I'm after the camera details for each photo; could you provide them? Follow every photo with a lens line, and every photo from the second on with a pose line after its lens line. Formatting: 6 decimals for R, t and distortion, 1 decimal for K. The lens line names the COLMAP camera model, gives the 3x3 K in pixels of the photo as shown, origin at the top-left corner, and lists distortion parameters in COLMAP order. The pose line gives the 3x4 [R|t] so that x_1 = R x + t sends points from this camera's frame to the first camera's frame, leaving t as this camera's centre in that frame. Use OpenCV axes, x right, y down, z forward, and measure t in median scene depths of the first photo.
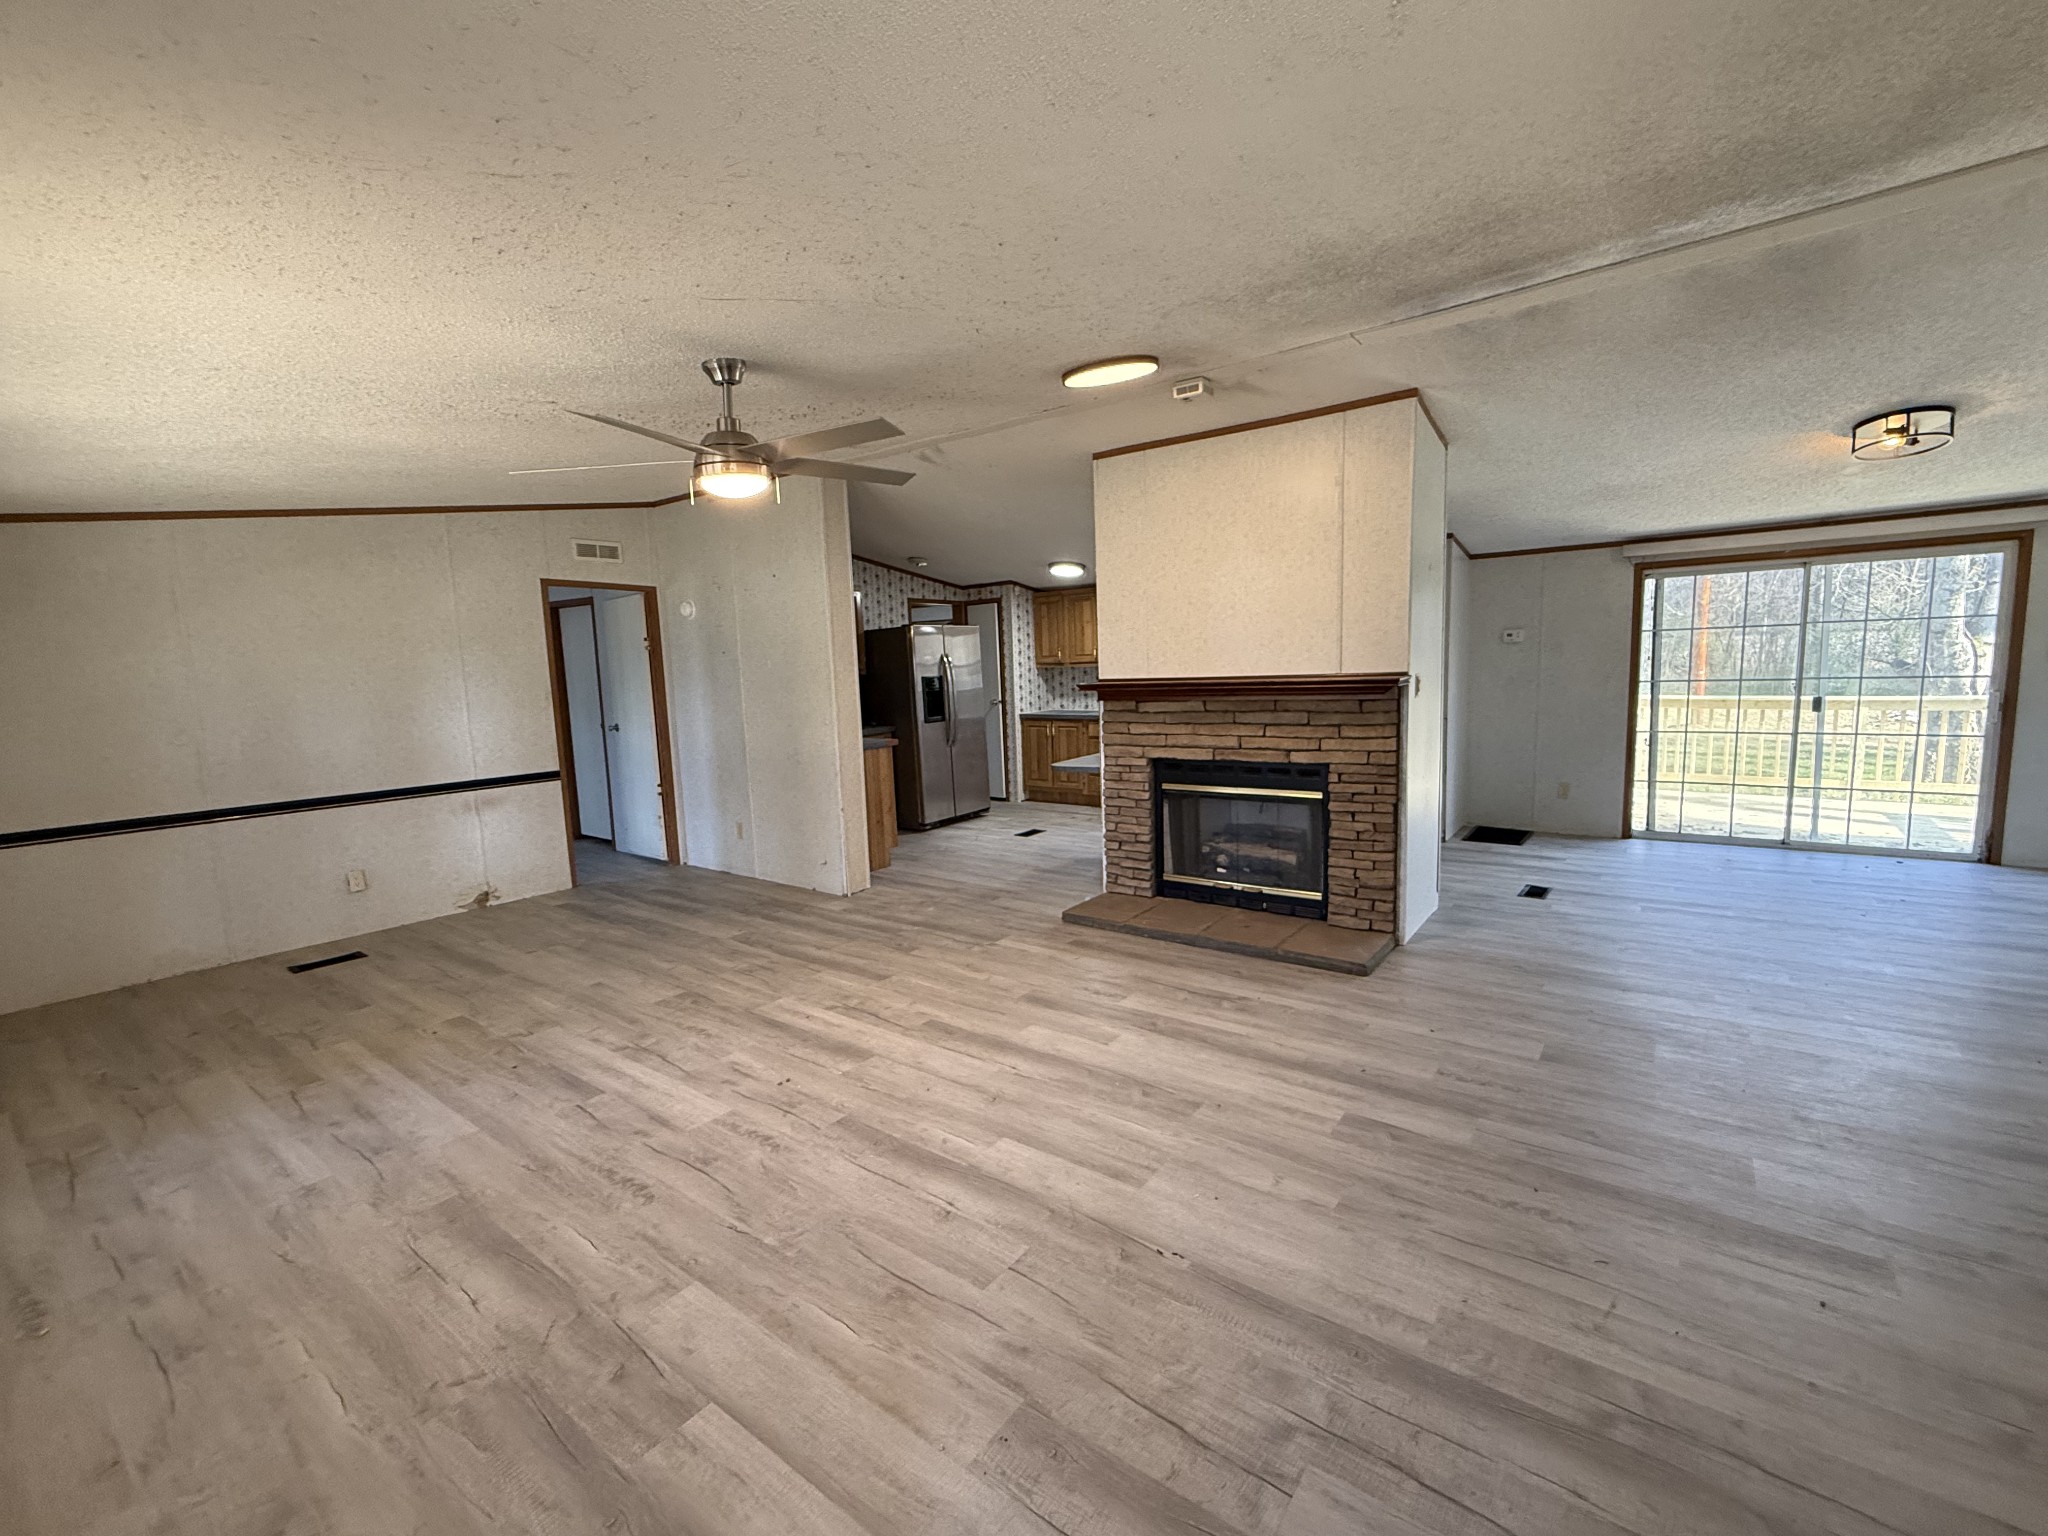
lens RADIAL K [[859.4, 0, 1024.0], [0, 859.4, 768.0], [0, 0, 1]] dist [0.001381, 0.000018]
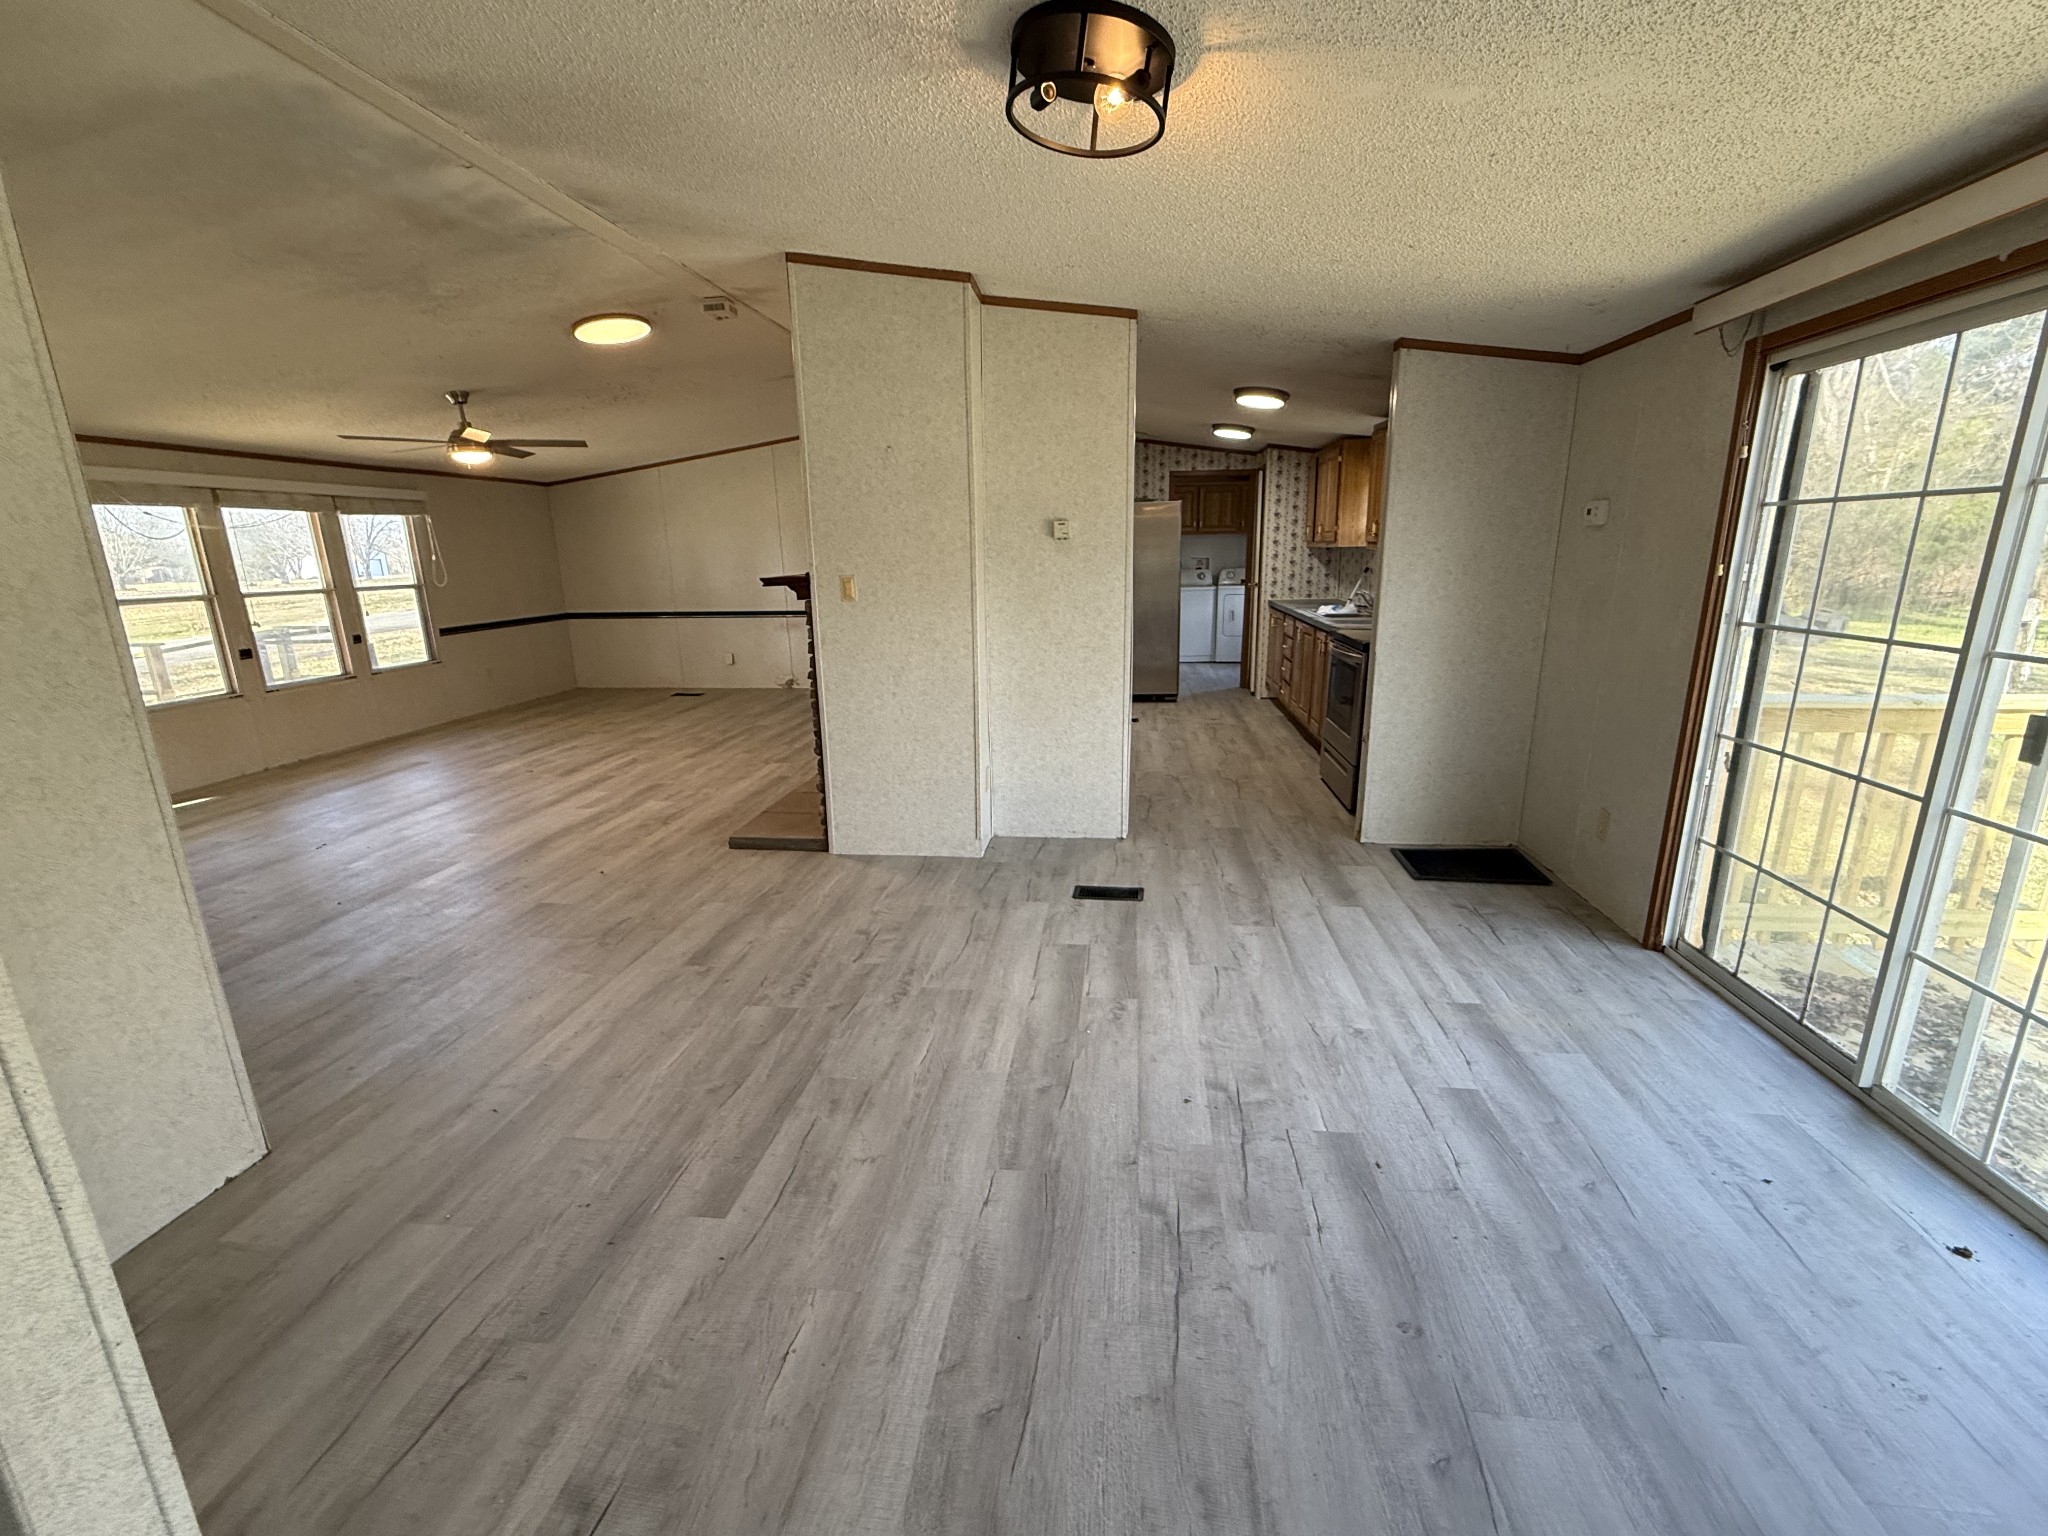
lens RADIAL K [[859.4, 0, 1024.0], [0, 859.4, 768.0], [0, 0, 1]] dist [0.001381, 0.000018]
pose [[0.506719, 0.238062, -0.828591, 0.650150], [-0.103508, 0.970965, 0.215668, -0.060534], [0.855875, -0.023517, 0.516648, 0.328395]]
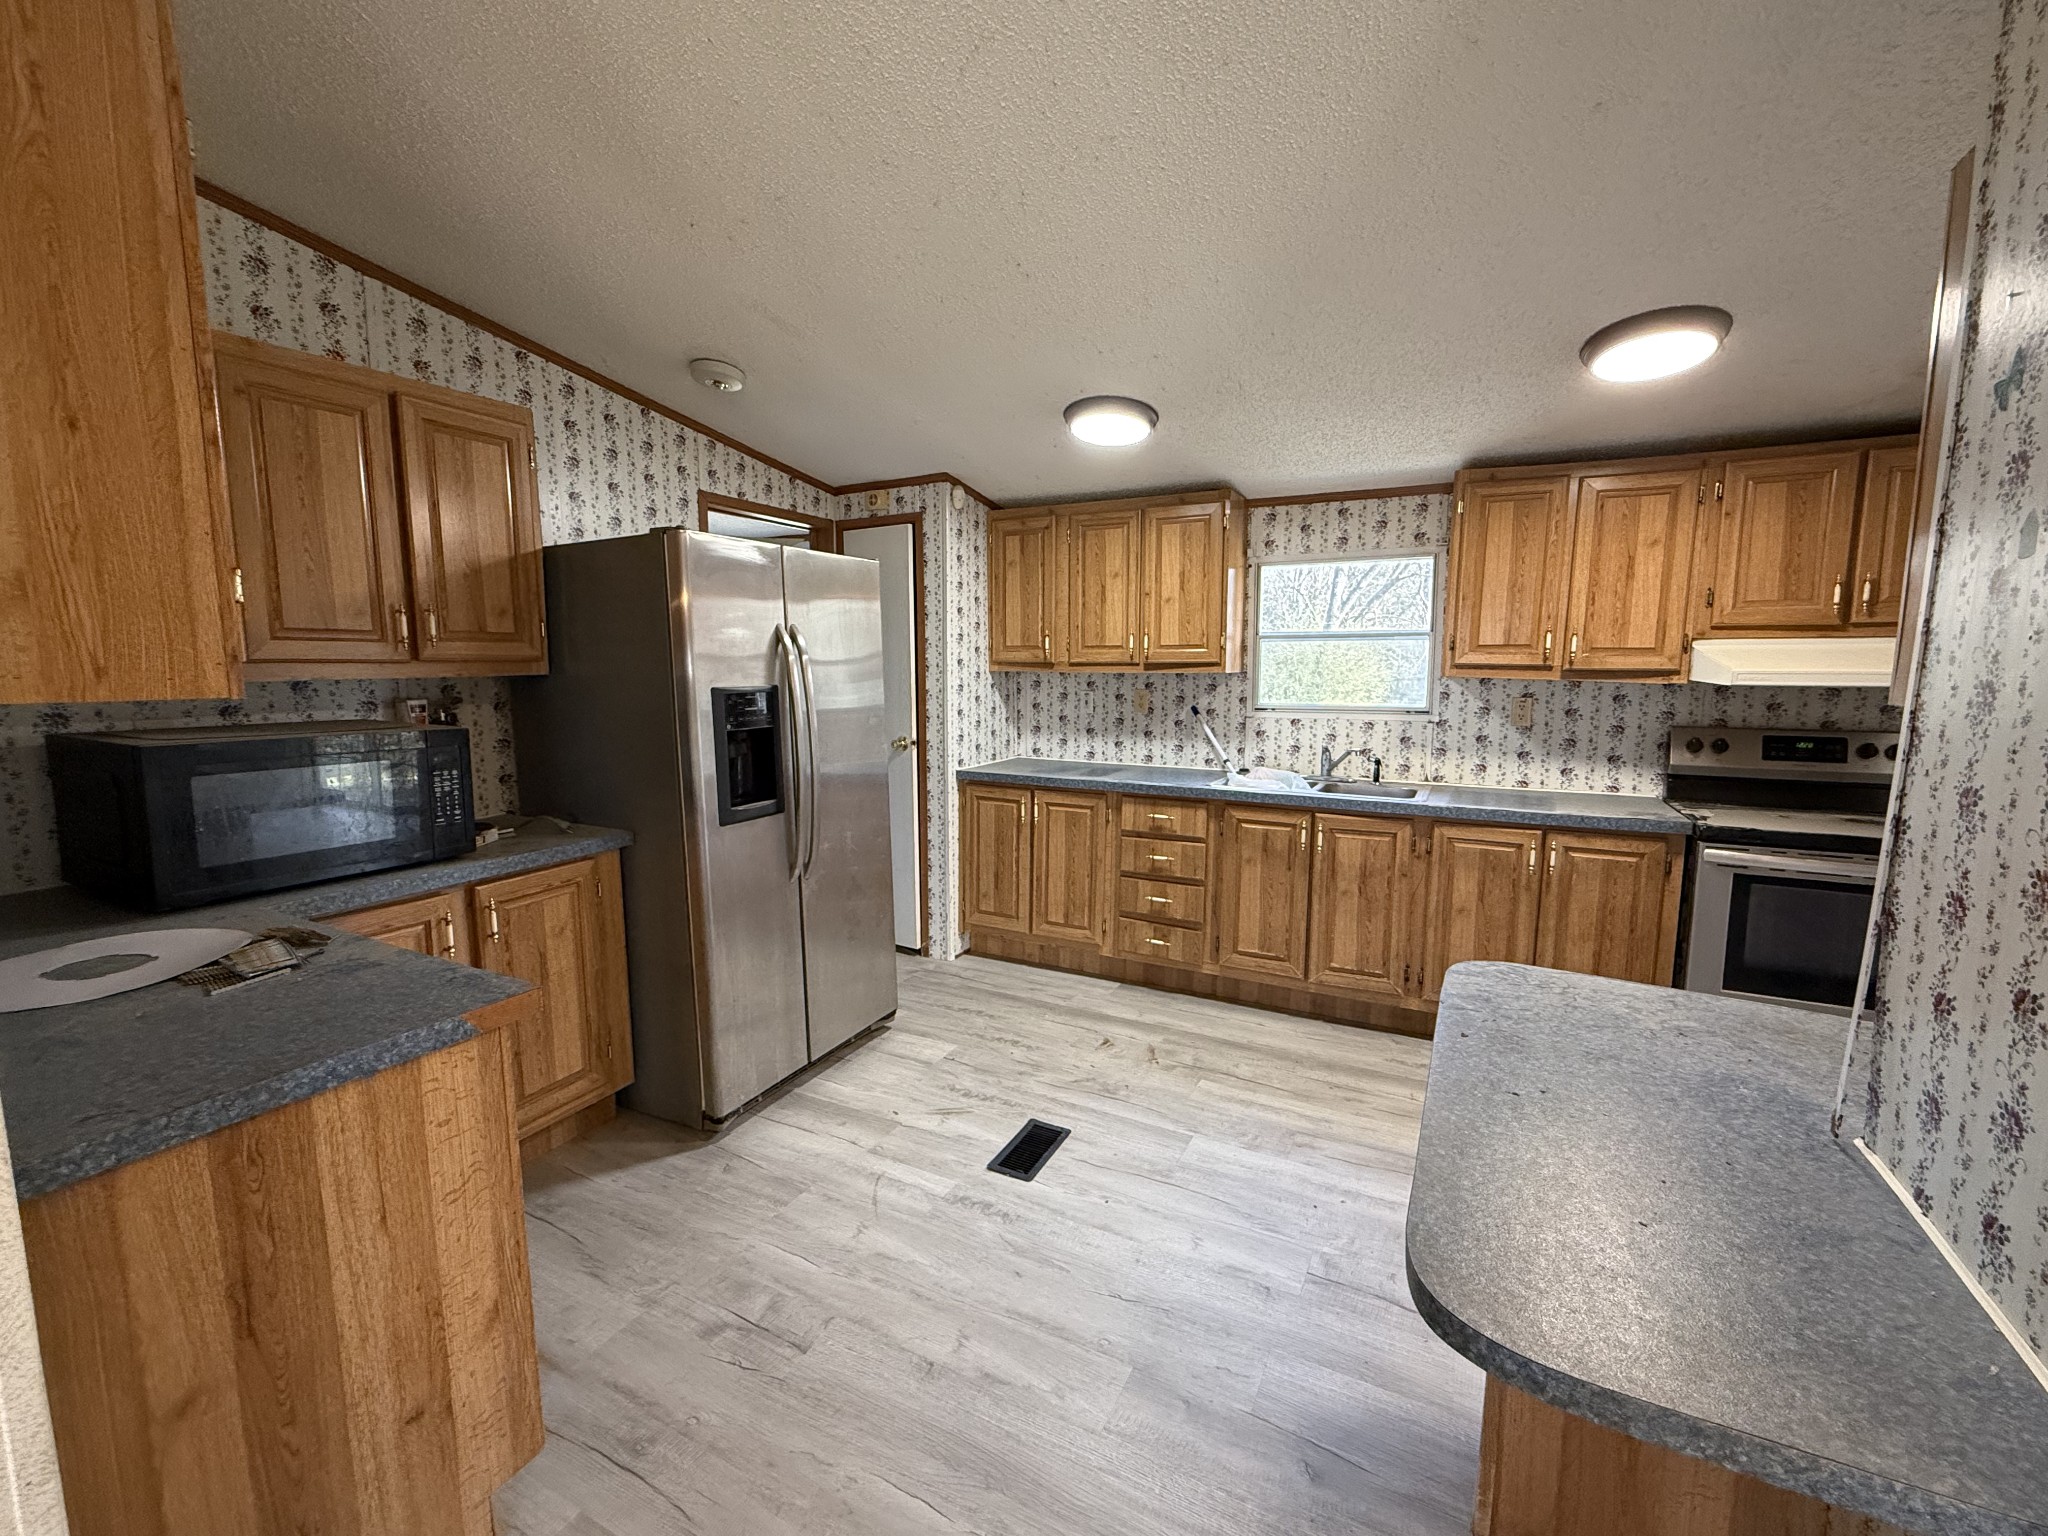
lens RADIAL K [[859.4, 0, 1024.0], [0, 859.4, 768.0], [0, 0, 1]] dist [0.001381, 0.000018]
pose [[0.987300, 0.017389, 0.157913, -0.042698], [-0.017377, 0.999848, -0.001456, -0.065209], [-0.157915, -0.001306, 0.987452, 0.549438]]
